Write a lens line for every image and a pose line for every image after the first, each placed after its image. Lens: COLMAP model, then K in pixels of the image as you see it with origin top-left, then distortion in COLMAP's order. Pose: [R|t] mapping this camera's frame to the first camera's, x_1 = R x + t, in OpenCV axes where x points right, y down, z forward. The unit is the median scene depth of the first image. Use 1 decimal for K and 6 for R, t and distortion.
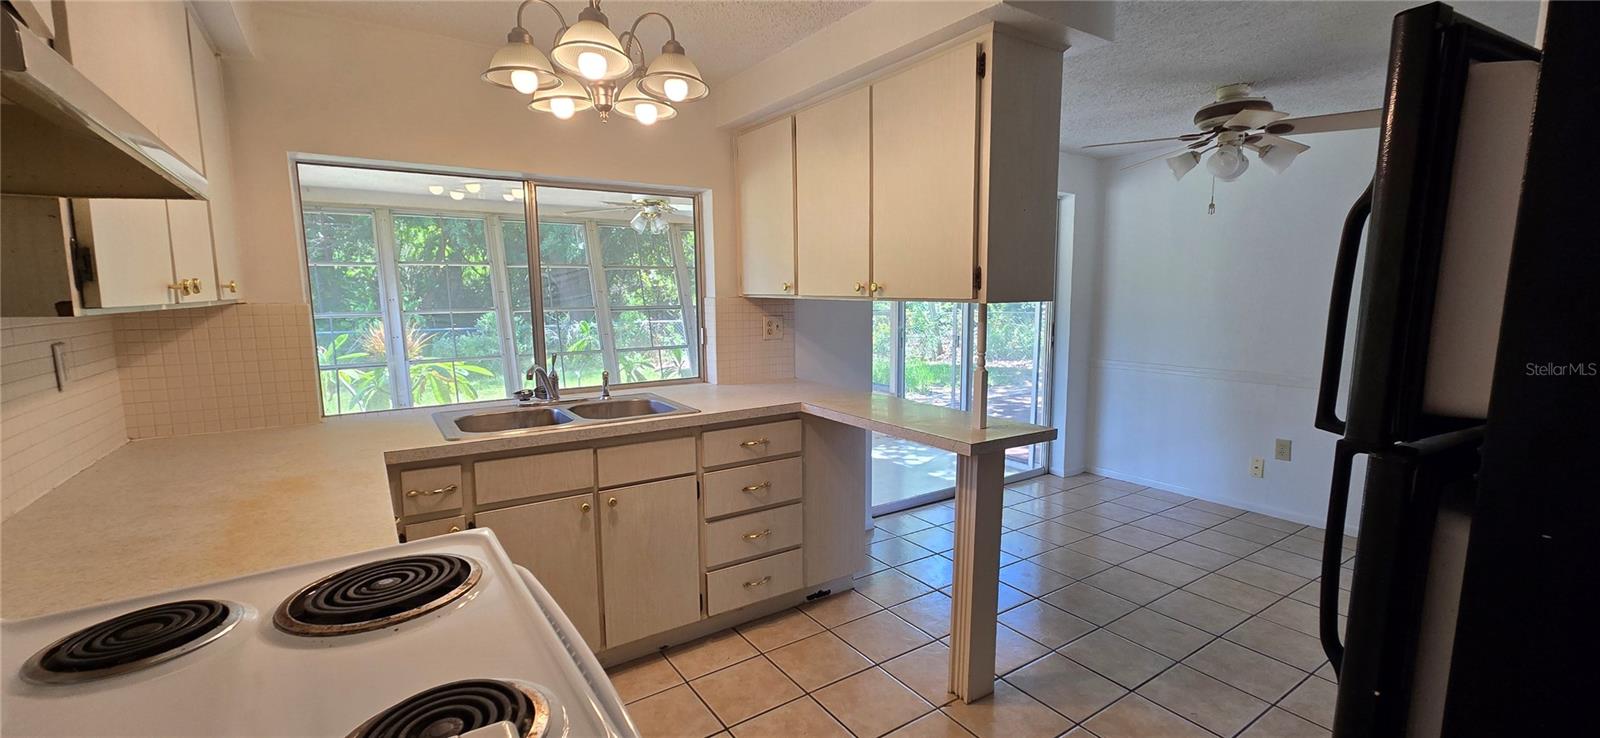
lens RADIAL K [[656.6, 0, 800.0], [0, 656.6, 369.0], [0, 0, 1]] dist [0.000229, 0.000048]
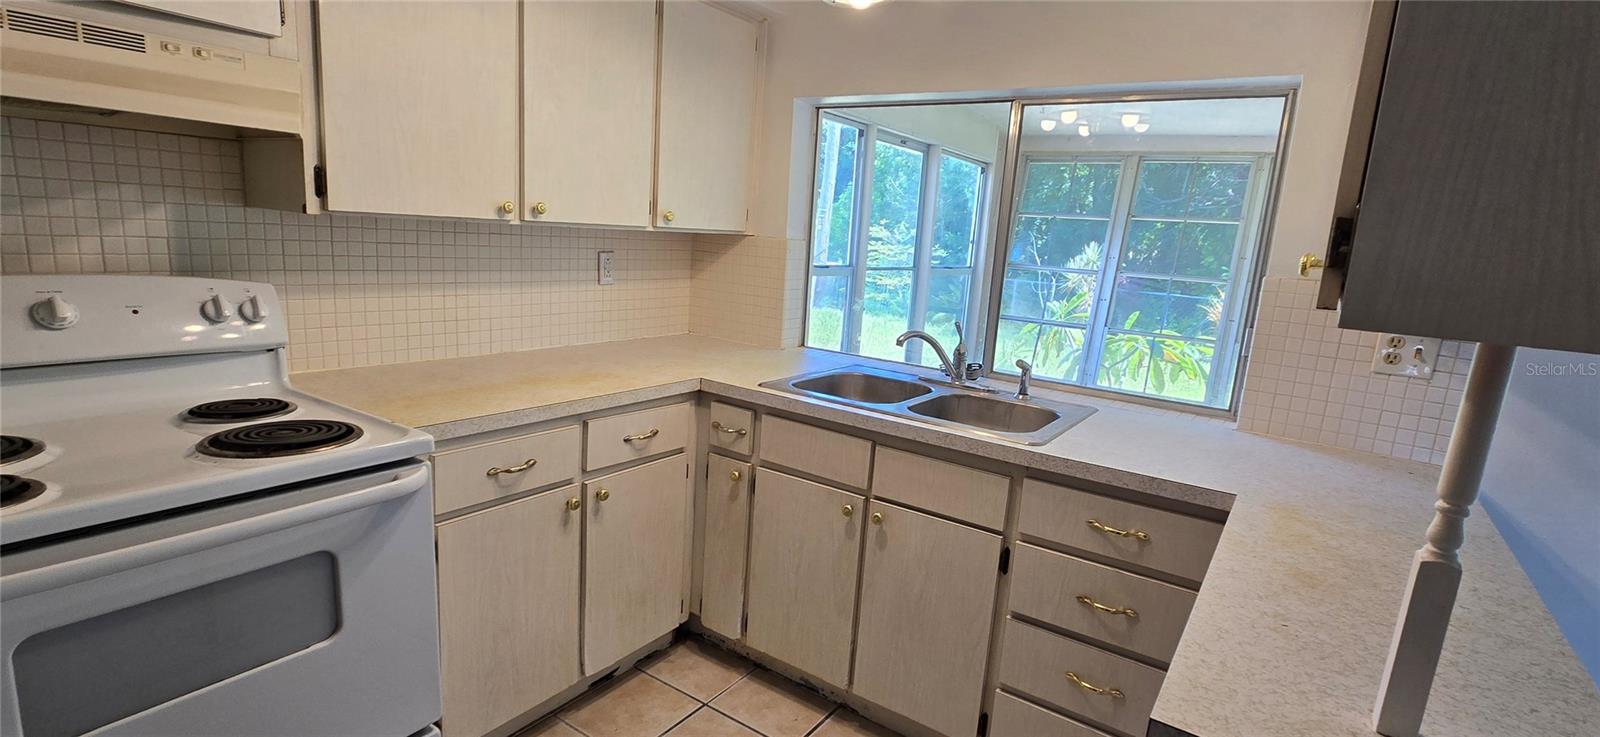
lens RADIAL K [[749.6, 0, 800.0], [0, 749.6, 368.5], [0, 0, 1]] dist [-0.000181, -0.000004]
pose [[0.379158, 0.200167, -0.903422, 0.425101], [-0.177481, 0.973927, 0.141302, -0.071335], [0.908152, 0.106764, 0.404798, 0.550196]]
